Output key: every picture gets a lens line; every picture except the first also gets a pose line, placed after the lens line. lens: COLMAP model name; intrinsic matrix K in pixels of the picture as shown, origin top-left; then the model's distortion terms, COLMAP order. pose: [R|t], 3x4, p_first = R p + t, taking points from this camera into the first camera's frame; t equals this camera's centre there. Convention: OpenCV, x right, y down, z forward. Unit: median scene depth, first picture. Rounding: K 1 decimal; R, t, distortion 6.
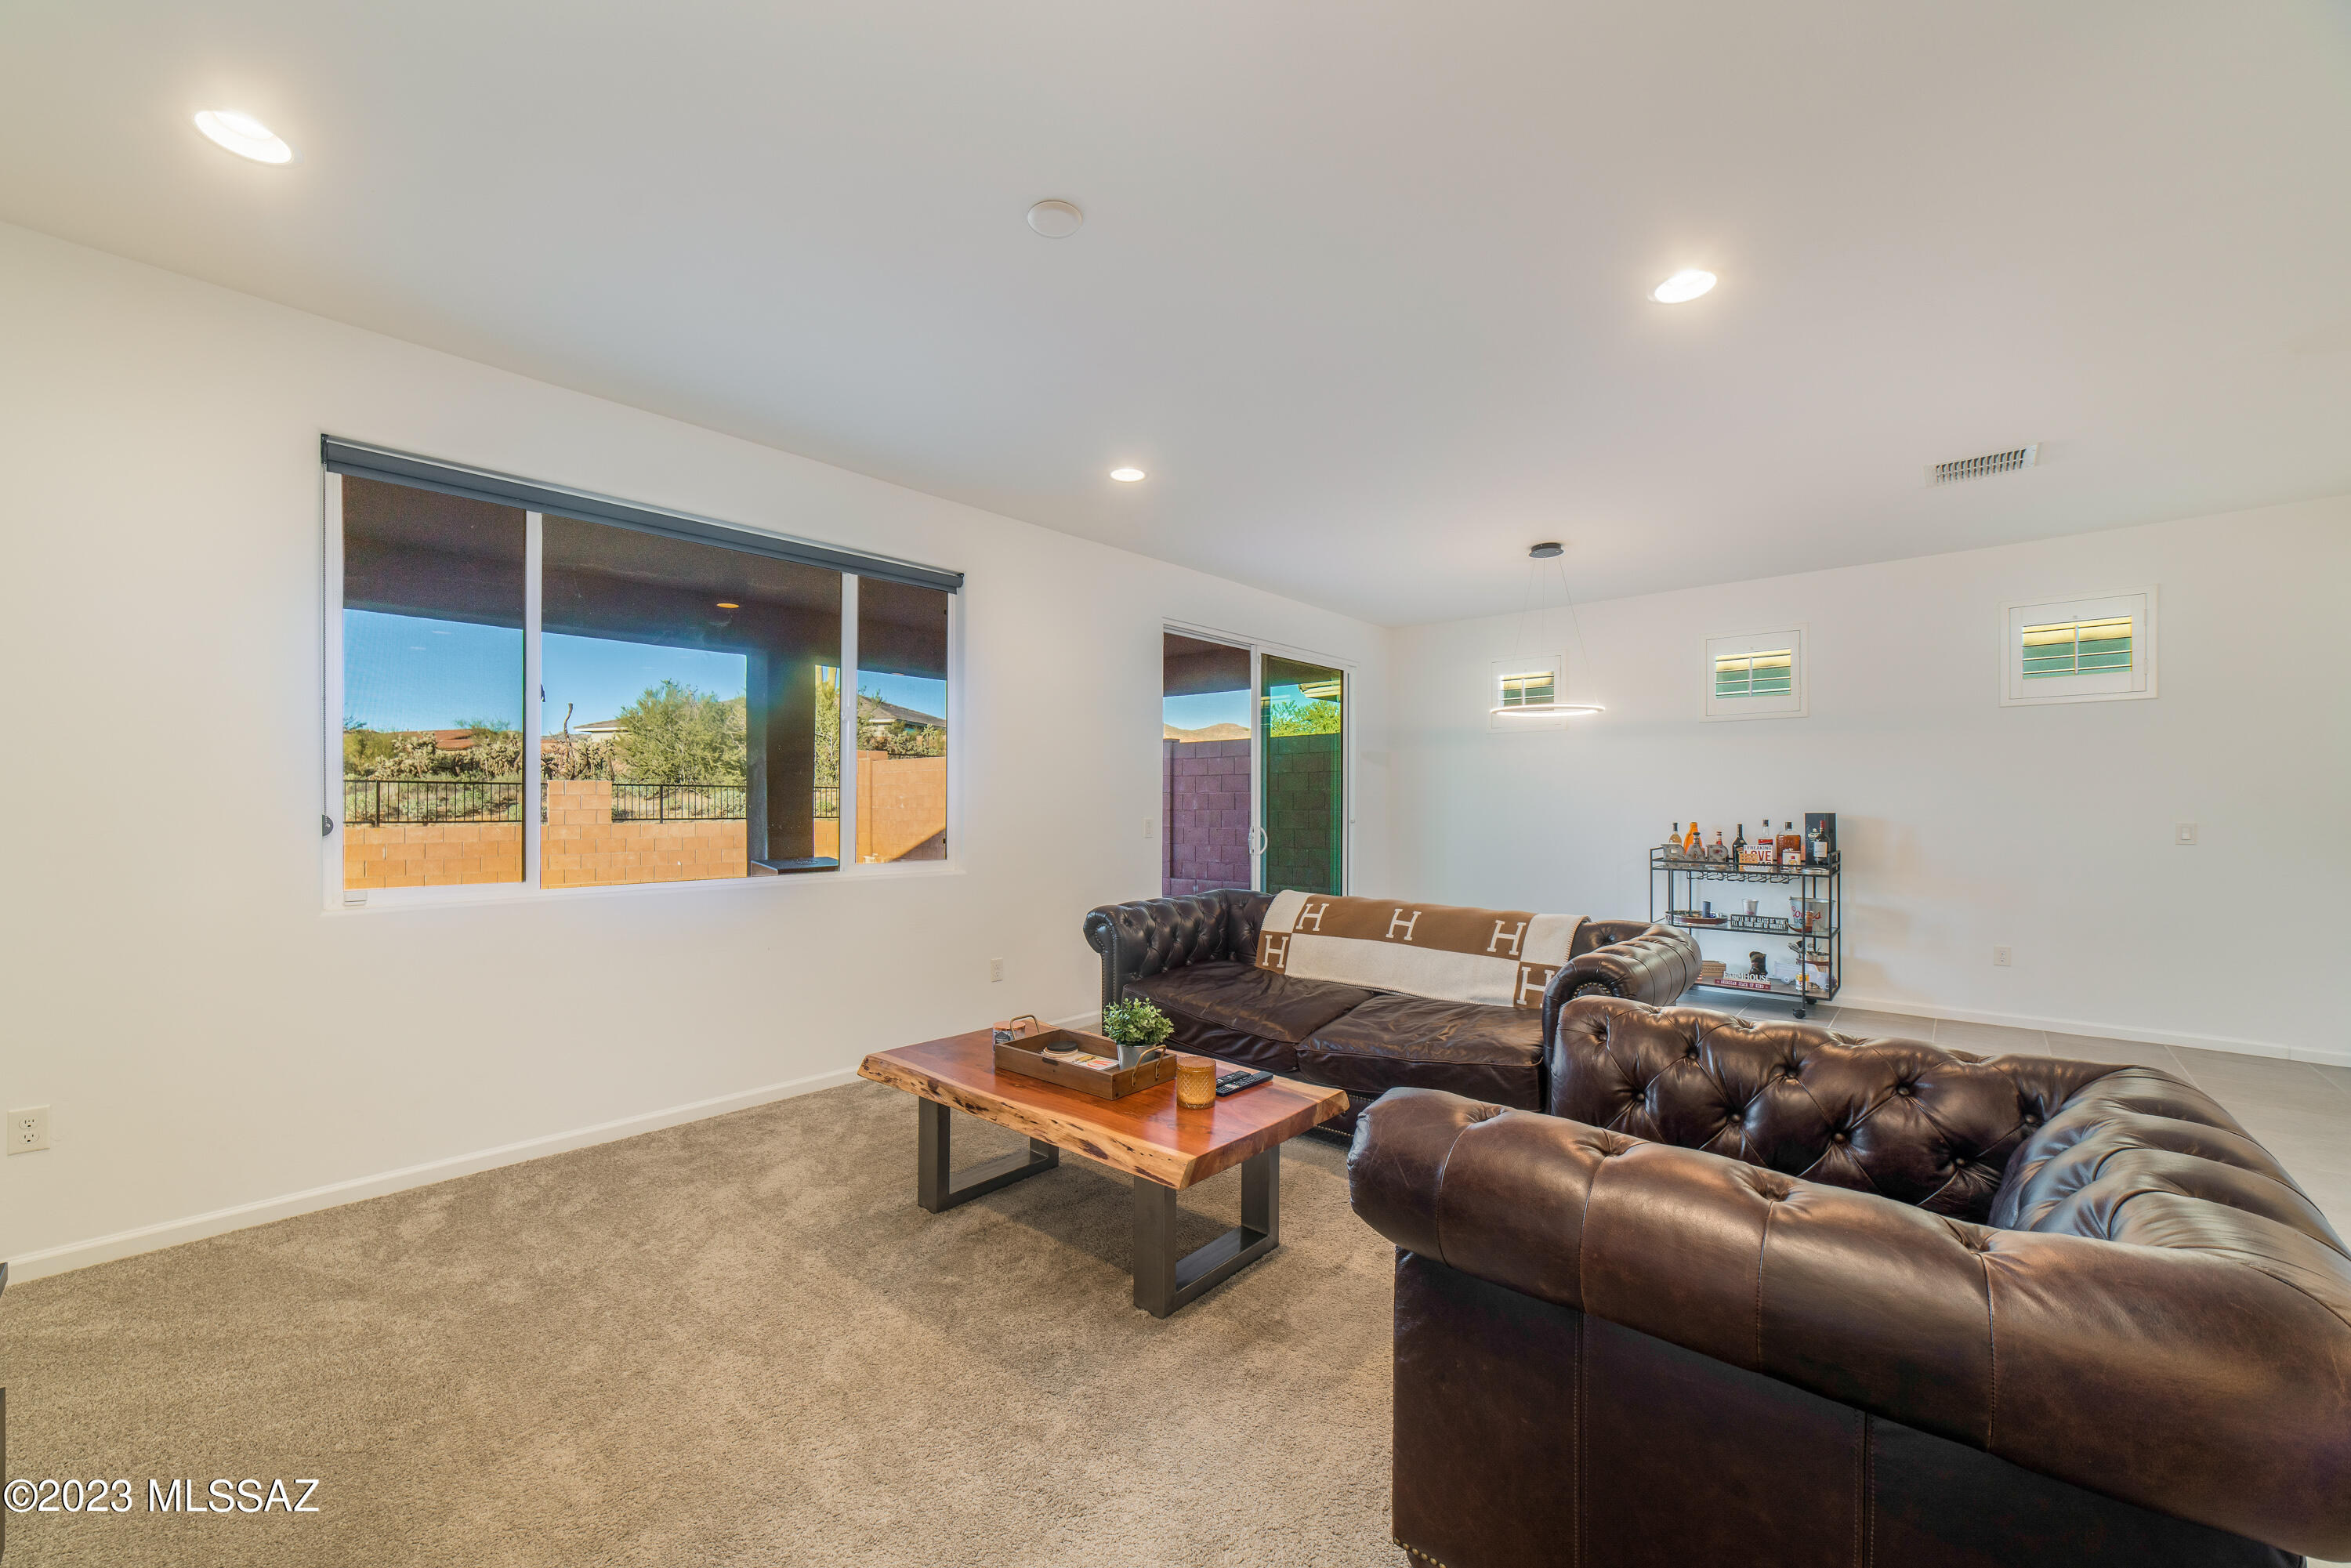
lens RADIAL K [[920.2, 0, 1126.4], [0, 920.2, 820.1], [0, 0, 1]] dist [-0.031047, 0.010032]
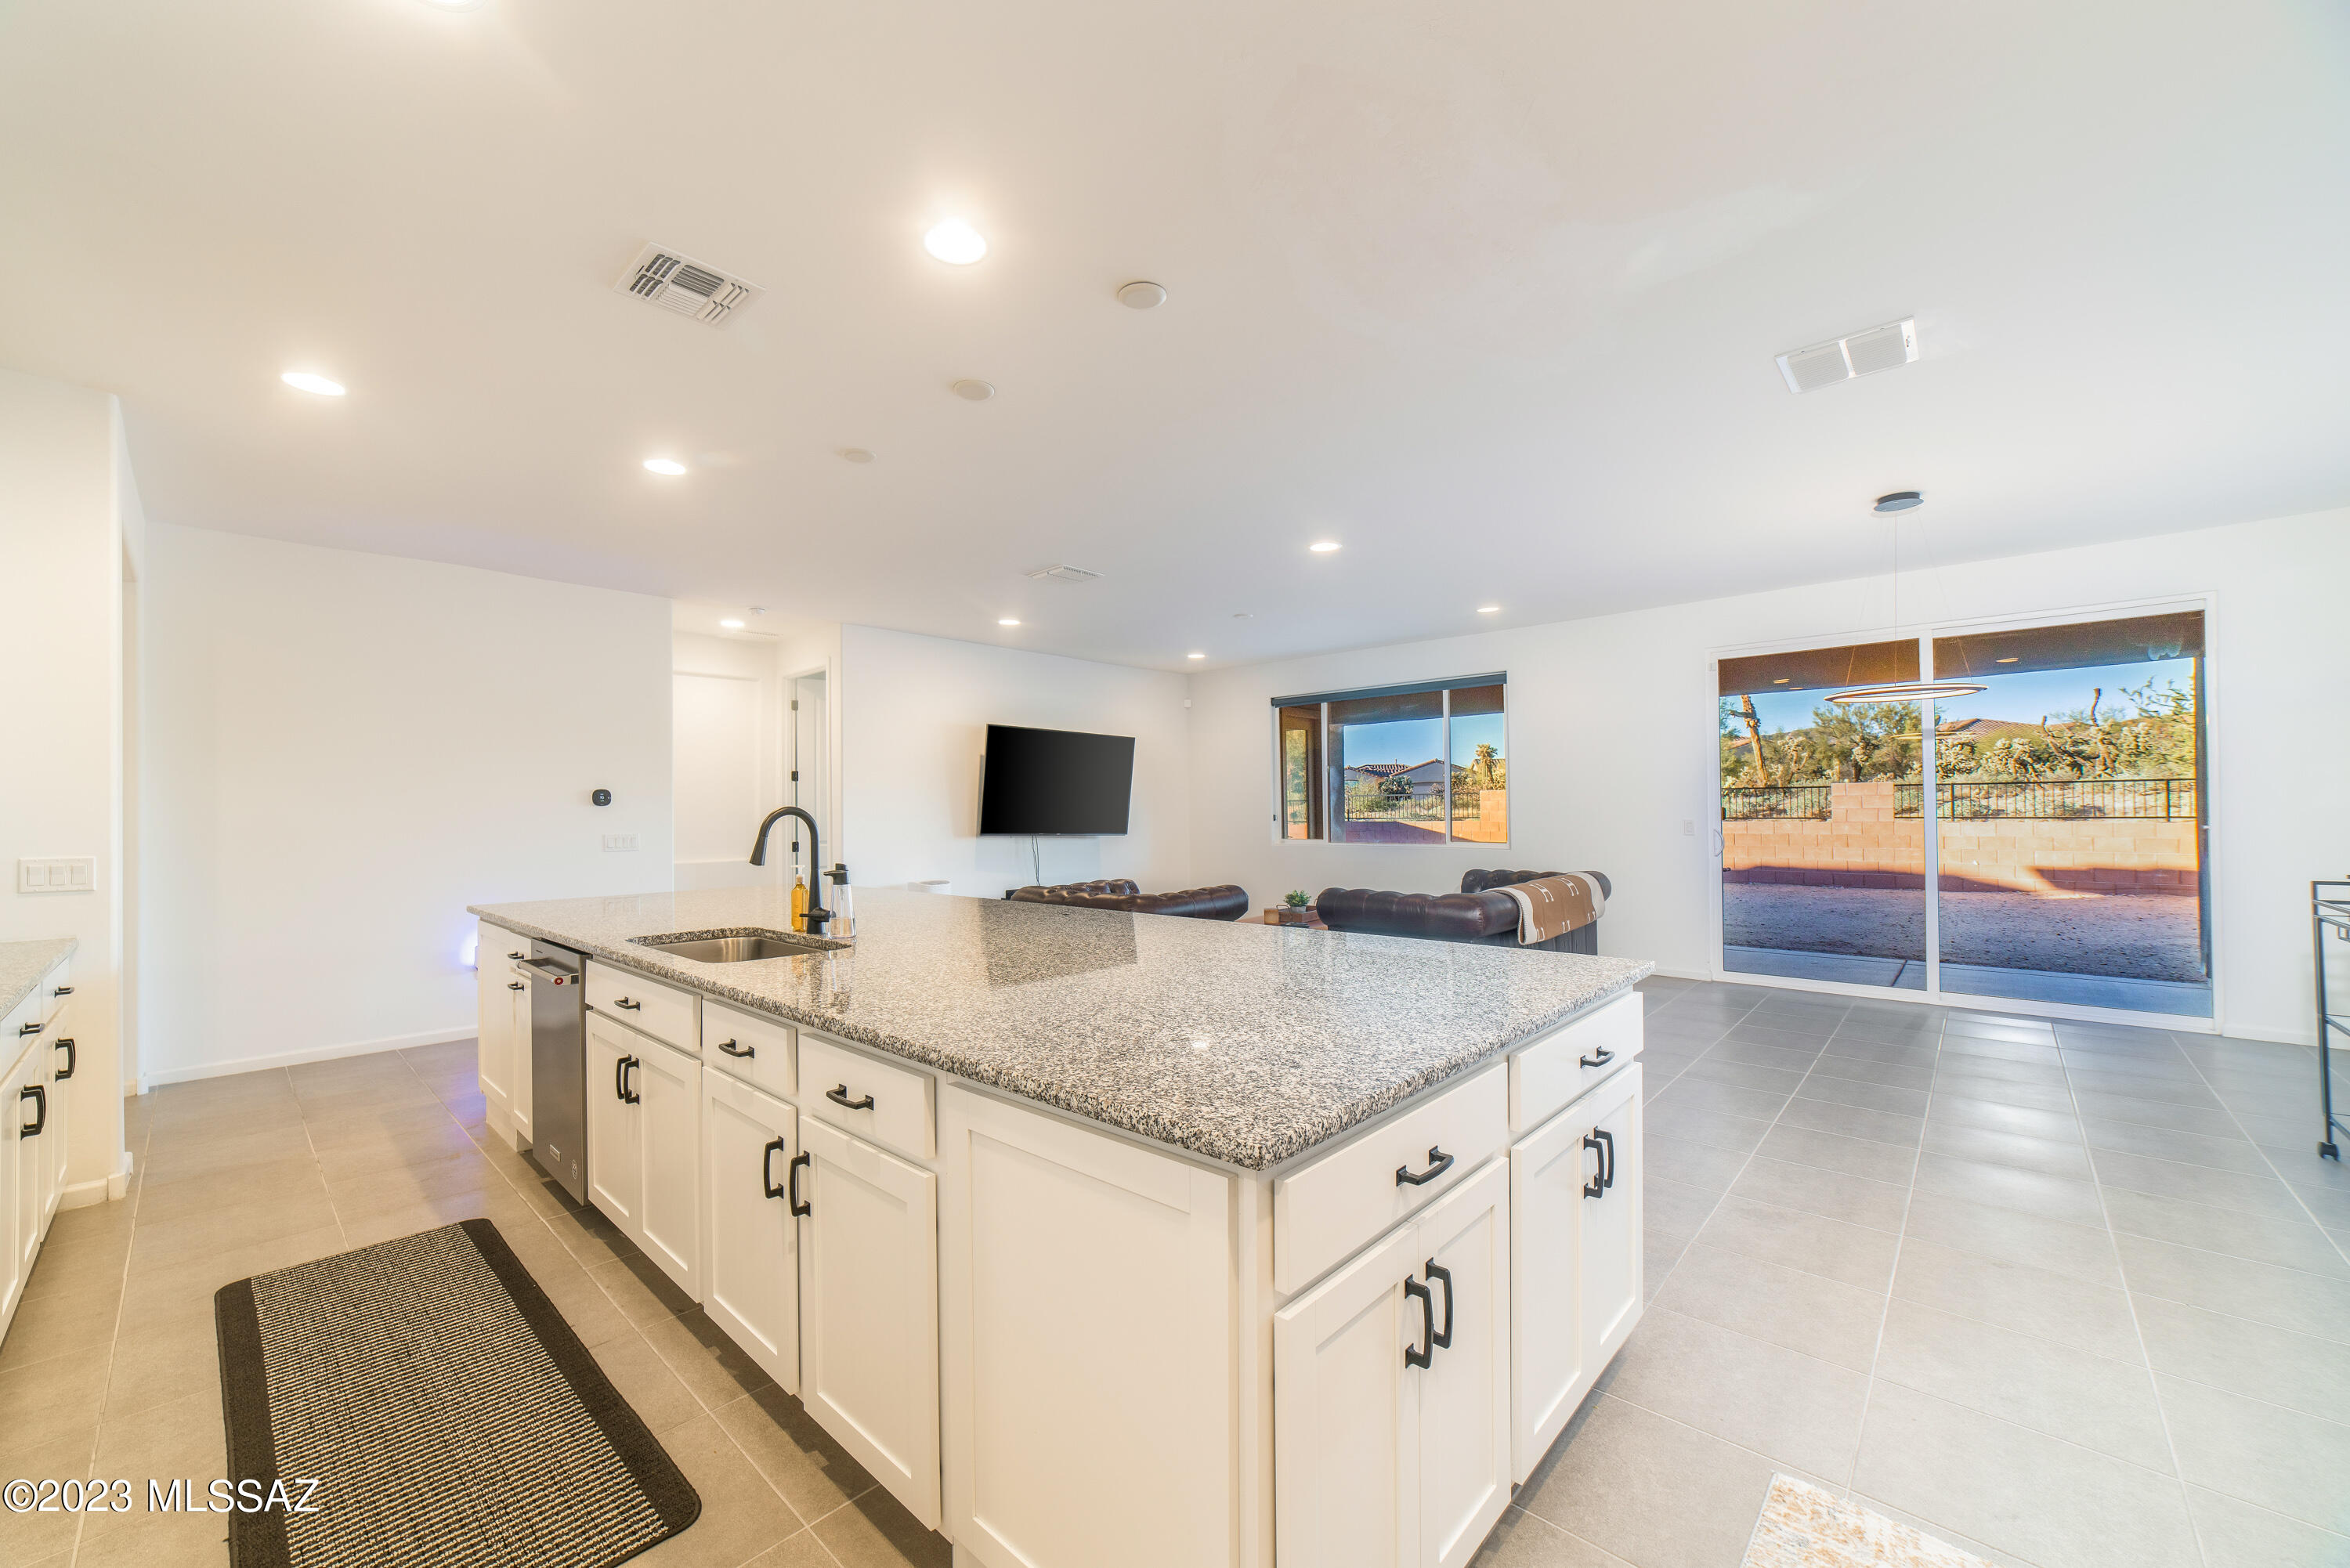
lens RADIAL K [[927.8, 0, 1160.8], [0, 927.8, 799.5], [0, 0, 1]] dist [-0.018333, 0.013095]
pose [[0.008752, -0.012473, -0.999884, 1.235609], [-0.005848, 0.999904, -0.012524, -0.007819], [0.999945, 0.005956, 0.008678, 0.292818]]
